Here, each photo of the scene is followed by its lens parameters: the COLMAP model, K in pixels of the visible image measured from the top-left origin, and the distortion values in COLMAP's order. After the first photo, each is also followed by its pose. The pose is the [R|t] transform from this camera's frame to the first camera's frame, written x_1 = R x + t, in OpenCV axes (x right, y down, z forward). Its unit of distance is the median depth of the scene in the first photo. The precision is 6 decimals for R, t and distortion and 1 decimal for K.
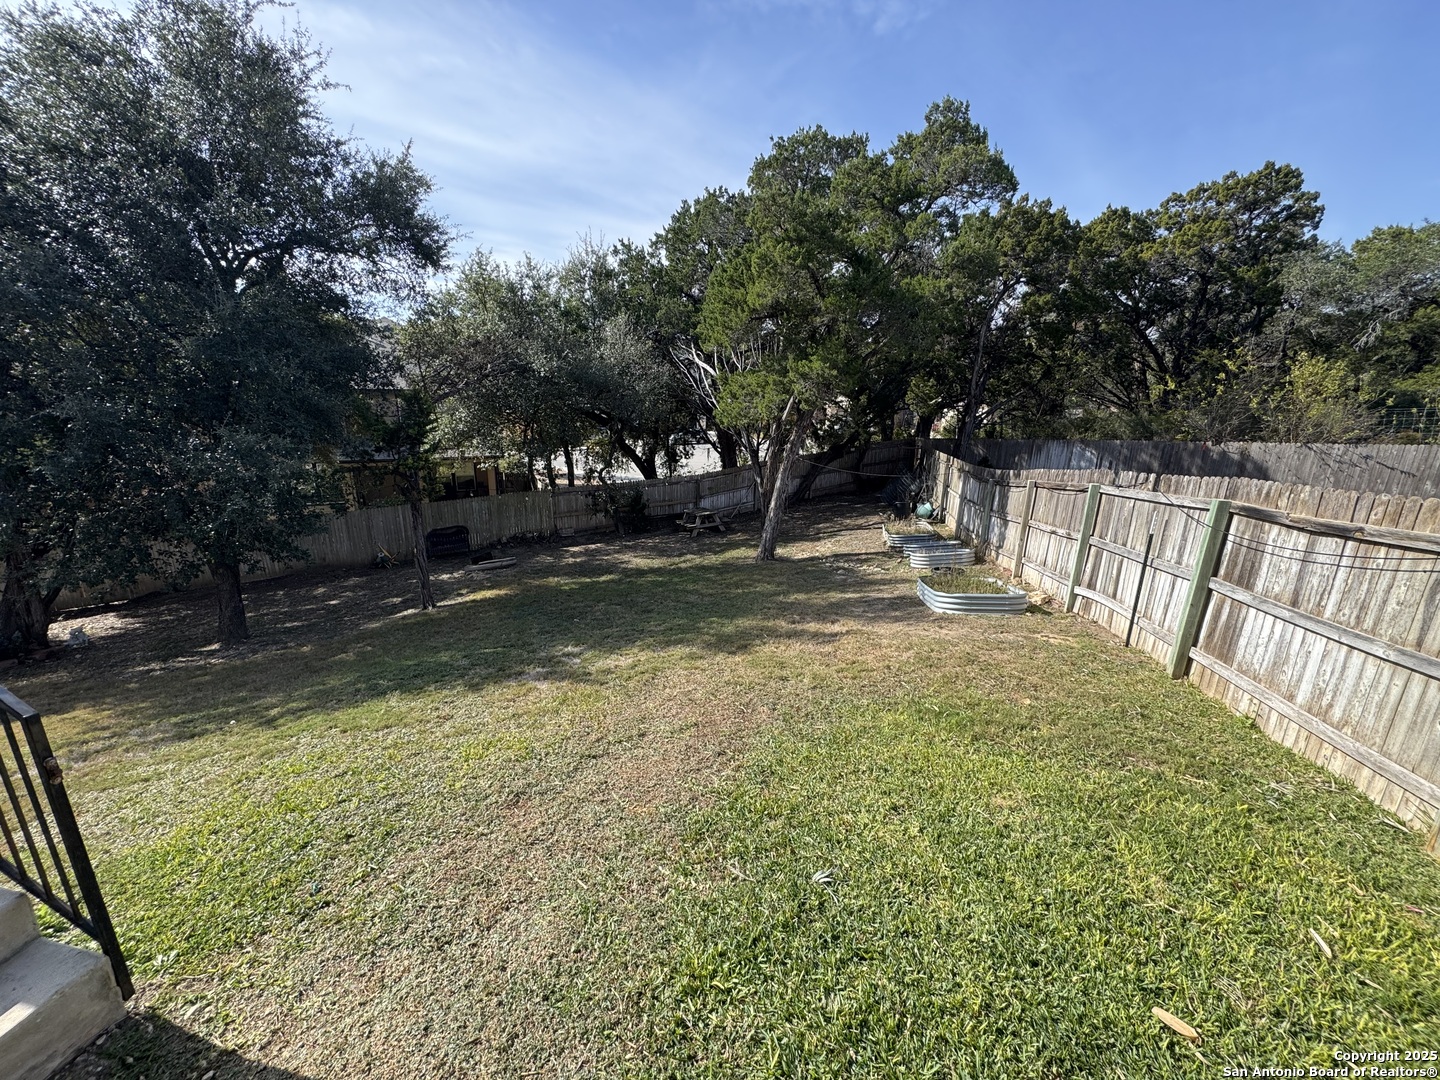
lens RADIAL K [[571.0, 0, 721.0], [0, 571.0, 541.4], [0, 0, 1]] dist [-0.002157, -0.000042]
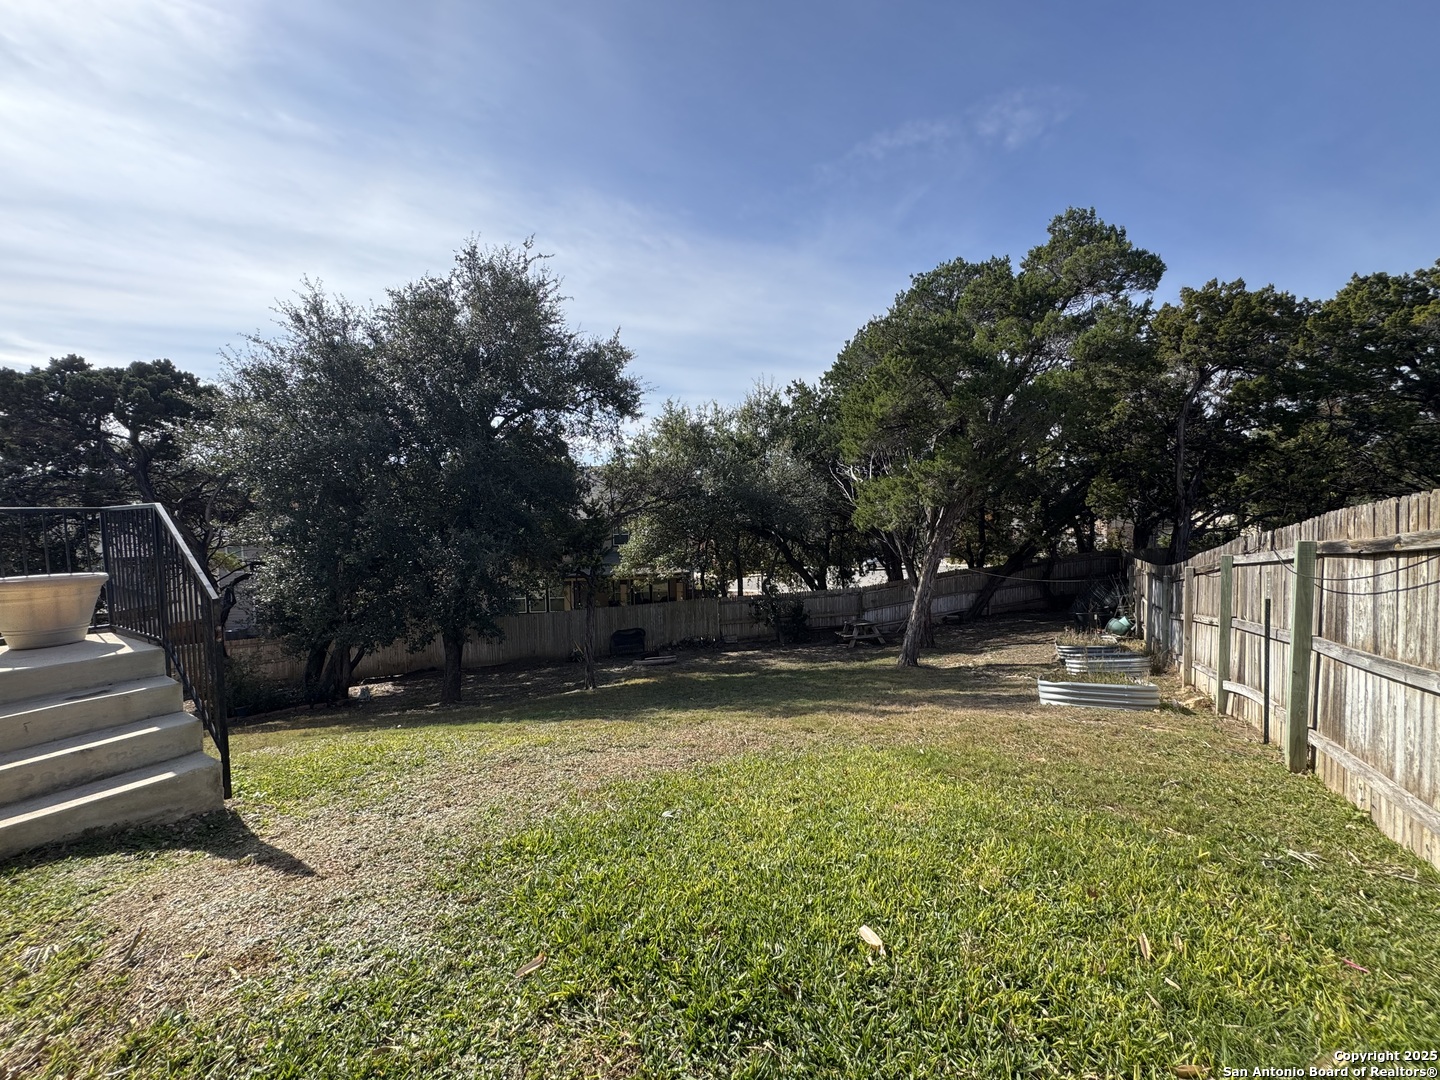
lens RADIAL K [[571.0, 0, 715.0], [0, 571.0, 538.6], [0, 0, 1]] dist [-0.002157, -0.000042]
pose [[0.936413, -0.022554, -0.350174, 0.119590], [-0.057869, 0.974343, -0.217504, 0.052173], [0.346095, 0.223937, 0.911082, -0.021943]]
